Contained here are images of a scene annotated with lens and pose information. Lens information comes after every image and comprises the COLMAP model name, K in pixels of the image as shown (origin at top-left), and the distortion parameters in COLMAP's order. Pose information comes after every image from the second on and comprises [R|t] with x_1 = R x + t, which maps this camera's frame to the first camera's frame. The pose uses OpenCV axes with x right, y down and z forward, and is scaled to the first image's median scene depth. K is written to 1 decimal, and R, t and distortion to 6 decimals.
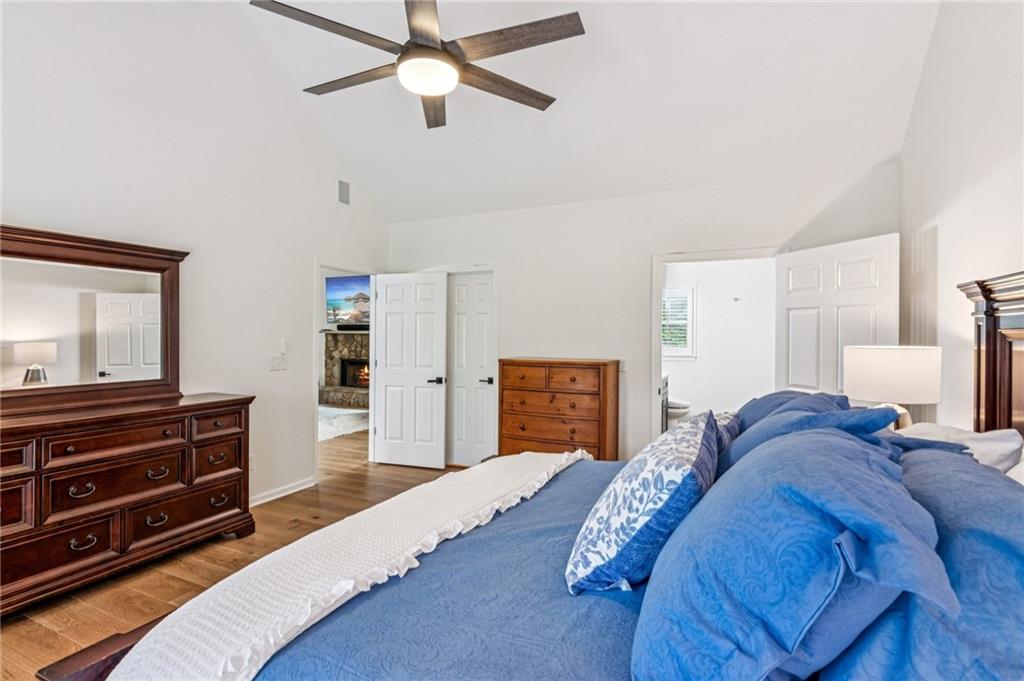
lens RADIAL K [[499.7, 0, 515.8], [0, 499.7, 336.9], [0, 0, 1]] dist [0.000975, 0.000528]
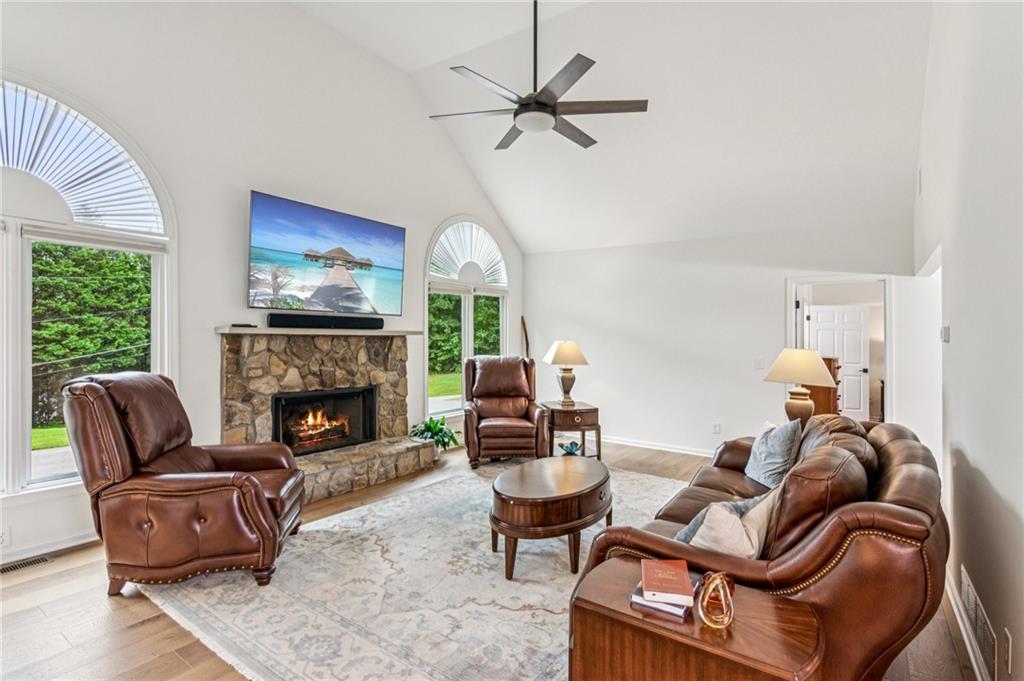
lens RADIAL K [[499.3, 0, 490.4], [0, 499.3, 339.4], [0, 0, 1]] dist [-0.000220, 0.000082]
pose [[0.170252, -0.013094, 0.985314, -0.734227], [-0.002297, 0.999904, 0.013685, -0.008624], [-0.985398, -0.004593, 0.170206, 0.760520]]
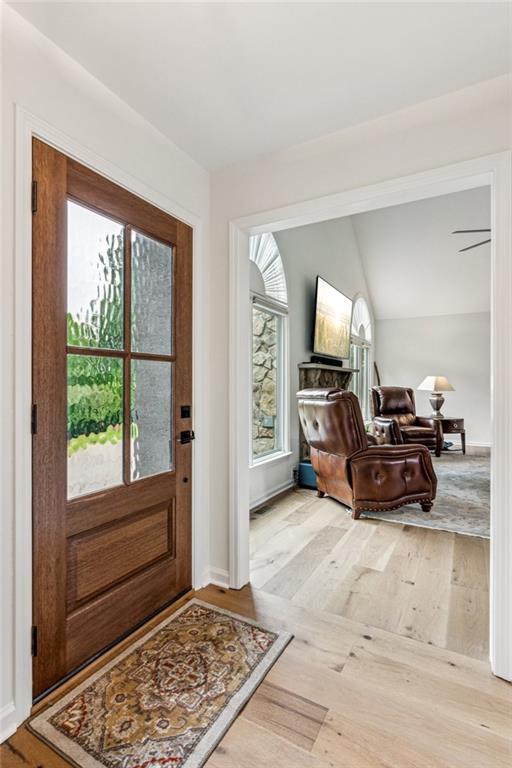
lens RADIAL K [[374.8, 0, 251.0], [0, 374.8, 386.6], [0, 0, 1]] dist [0.000975, 0.000528]
pose [[0.076235, -0.009028, 0.997049, -0.836405], [0.013475, 0.999877, 0.008023, 0.009809], [-0.996999, 0.012823, 0.076348, 1.049622]]
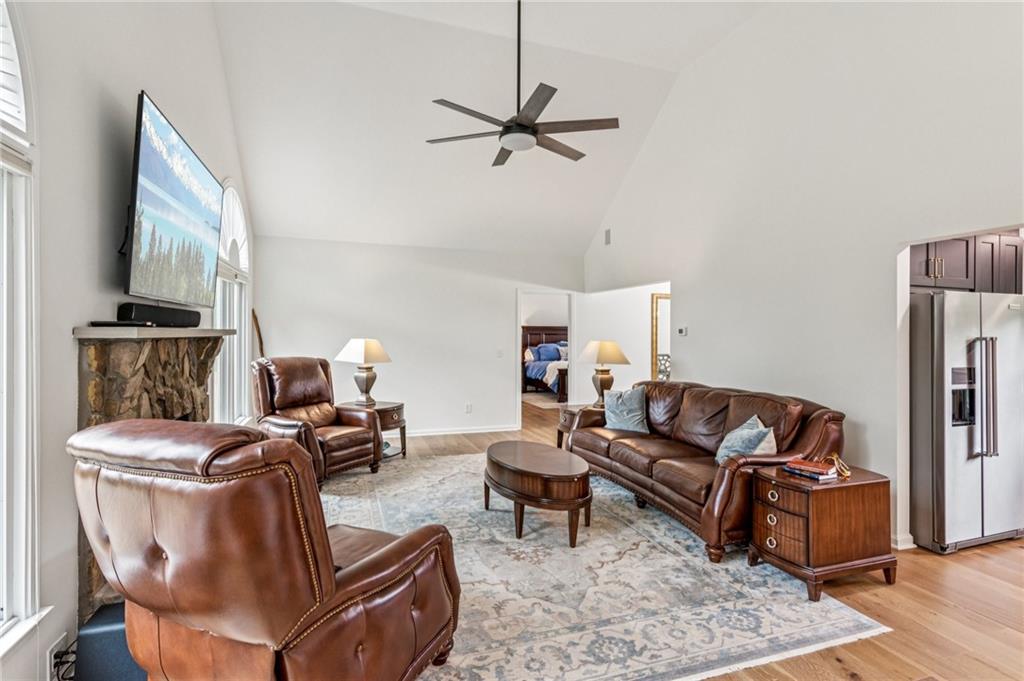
lens RADIAL K [[499.7, 0, 515.8], [0, 499.7, 336.9], [0, 0, 1]] dist [0.000975, 0.000528]
pose [[-0.699678, -0.015935, 0.714281, -0.662819], [-0.001707, 0.999786, 0.020633, -0.012897], [-0.714456, 0.013217, -0.699555, 1.041504]]
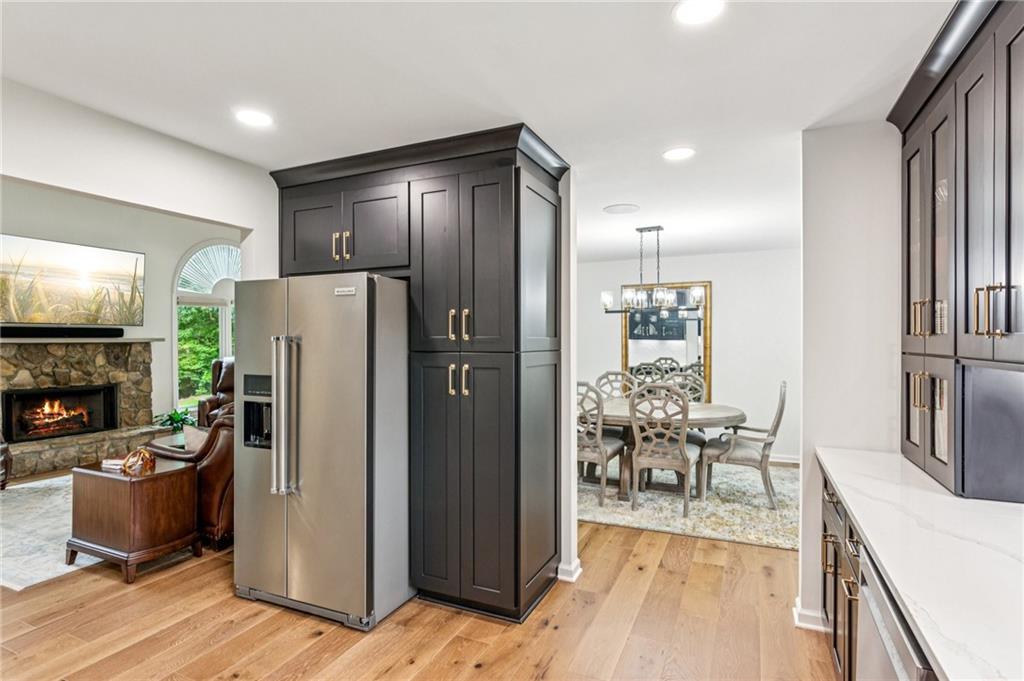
lens RADIAL K [[527.3, 0, 512.0], [0, 527.3, 340.5], [0, 0, 1]] dist [-0.021330, 0.000128]
pose [[-0.018567, -0.007988, 0.999796, -0.905301], [0.018041, 0.999803, 0.008323, -0.004590], [-0.999665, 0.018192, -0.018419, 0.486349]]
